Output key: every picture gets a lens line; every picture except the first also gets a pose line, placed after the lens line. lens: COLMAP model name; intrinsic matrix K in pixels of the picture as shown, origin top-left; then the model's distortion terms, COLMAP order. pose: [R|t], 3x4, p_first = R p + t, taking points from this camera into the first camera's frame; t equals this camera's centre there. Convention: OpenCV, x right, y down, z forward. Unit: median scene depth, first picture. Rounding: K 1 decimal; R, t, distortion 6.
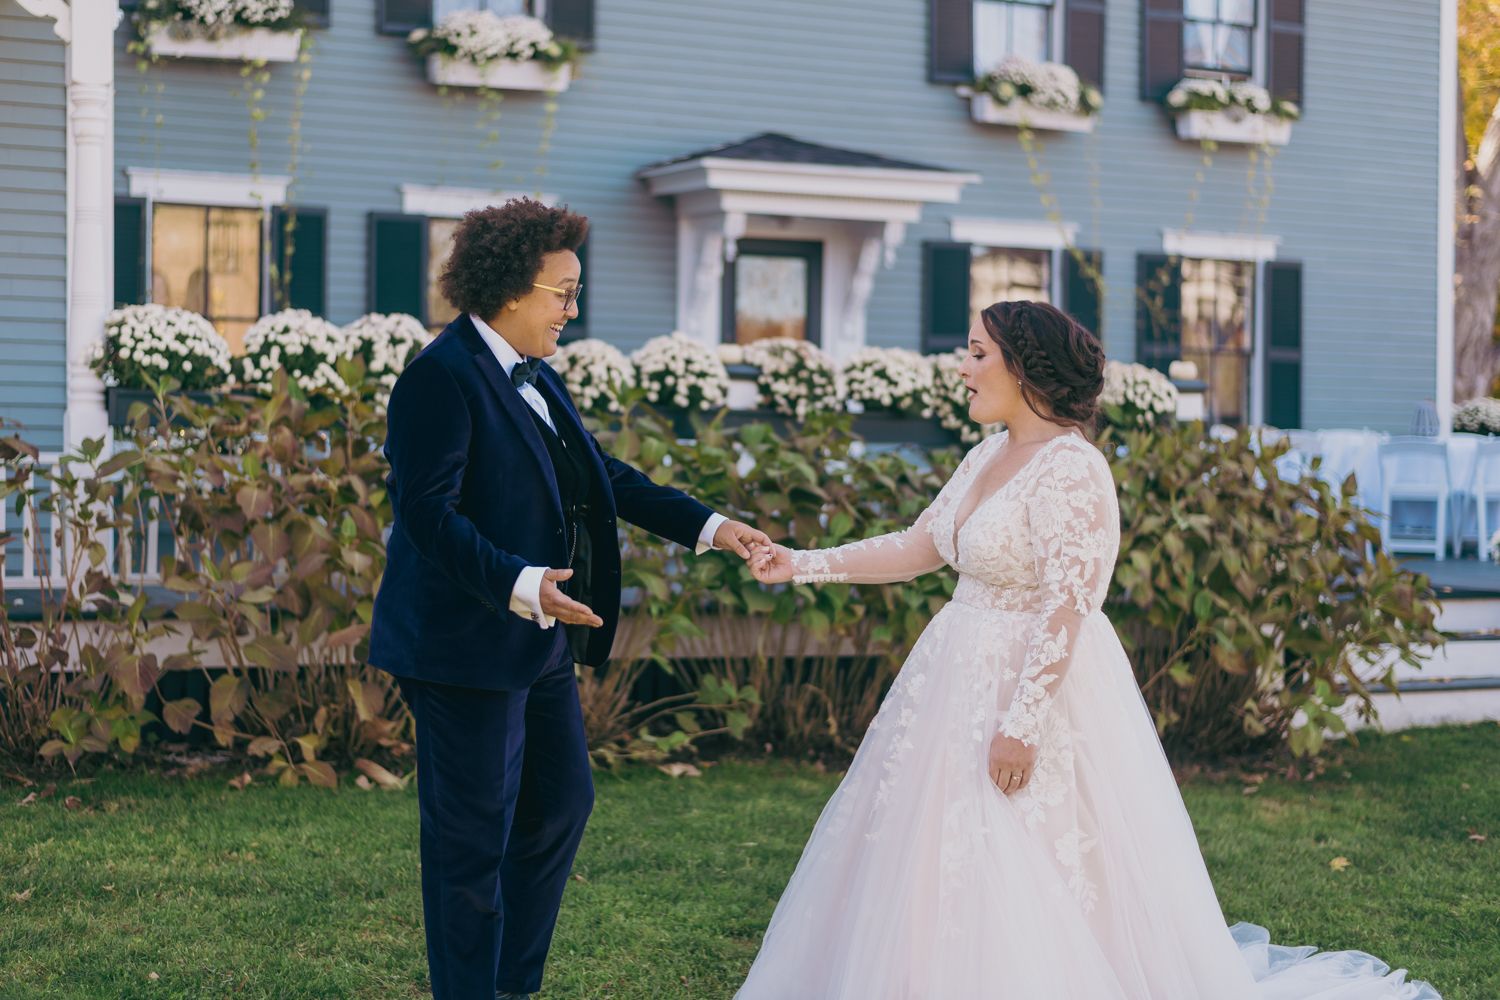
lens RADIAL K [[2433.3, 0, 652.3], [0, 2433.3, 466.5], [0, 0, 1]] dist [0.011724, 0.035384]
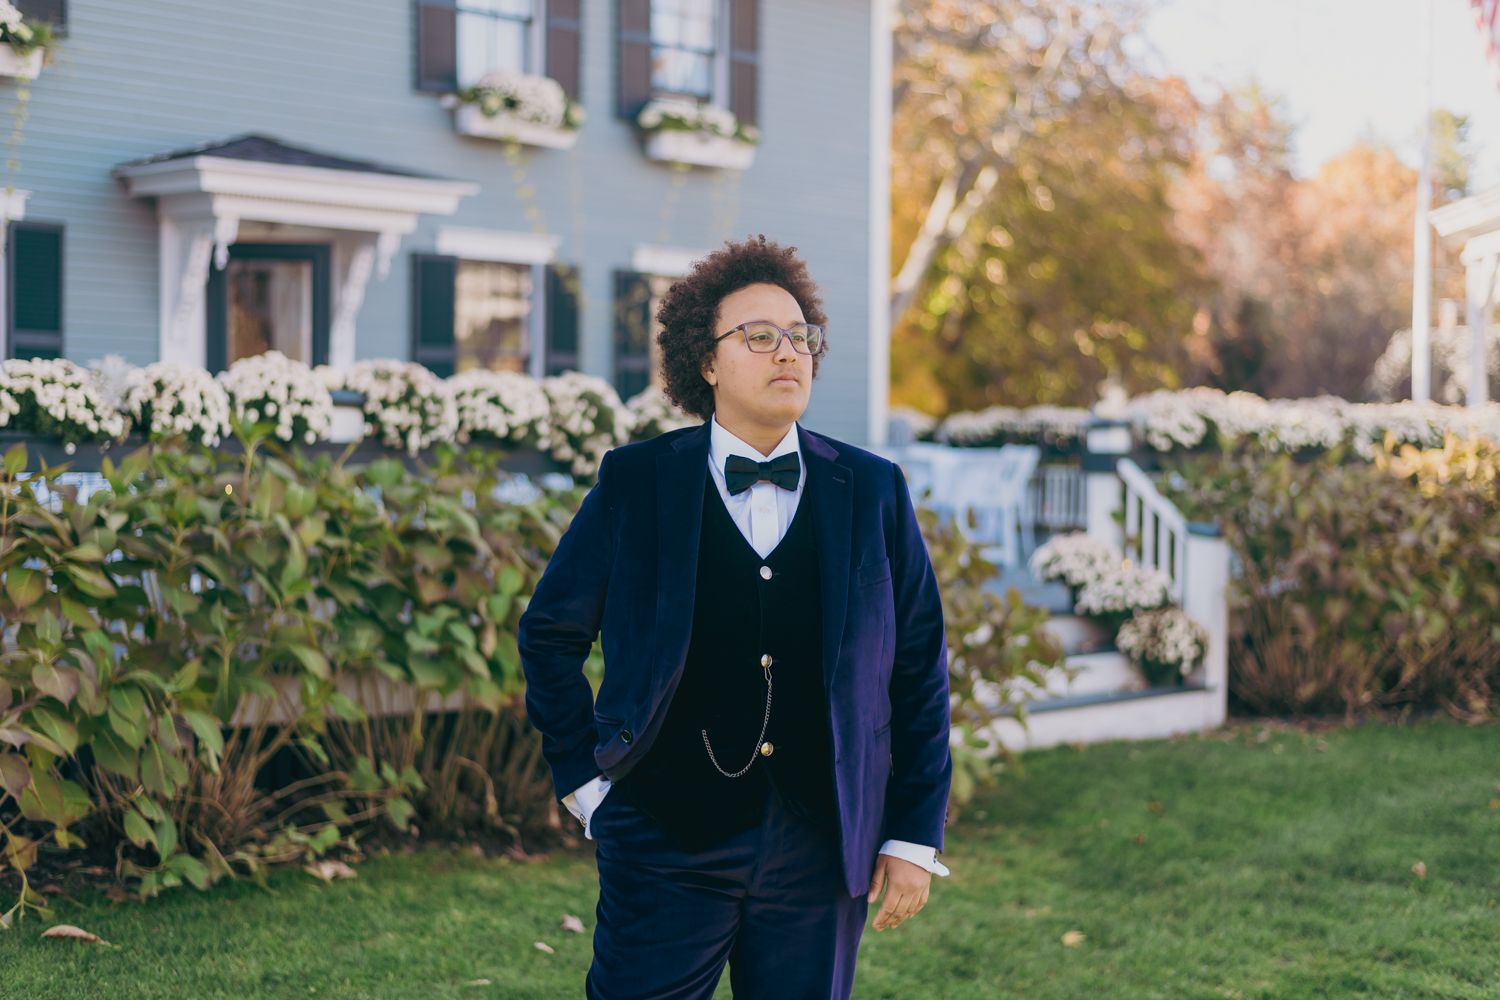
lens RADIAL K [[2193.0, 0, 750.0], [0, 2193.0, 500.0], [0, 0, 1]] dist [0.001726, 0.083711]
pose [[0.945581, -0.009983, 0.325233, -0.083658], [0.002876, 0.999747, 0.022326, -0.019073], [-0.325374, -0.020176, 0.945370, 0.189603]]
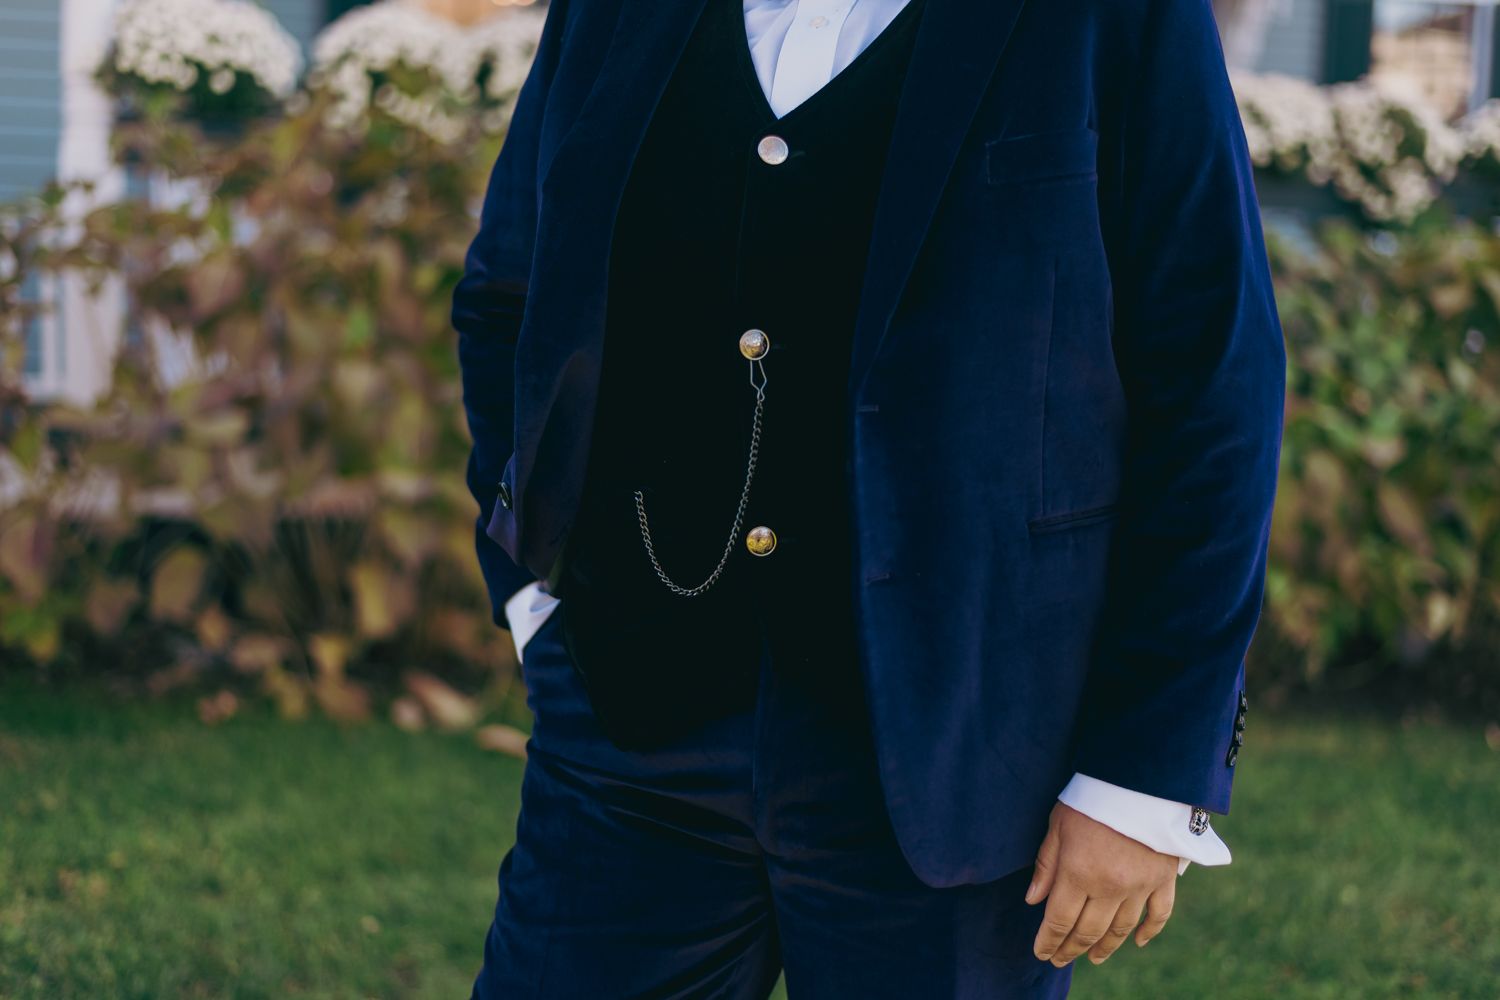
lens RADIAL K [[2197.5, 0, 750.0], [0, 2197.5, 500.0], [0, 0, 1]] dist [0.010692, 0.044110]
pose [[0.990182, 0.031448, -0.136201, 0.040506], [-0.016734, 0.994025, 0.107861, 0.005998], [0.138780, -0.104523, 0.984792, 0.347723]]
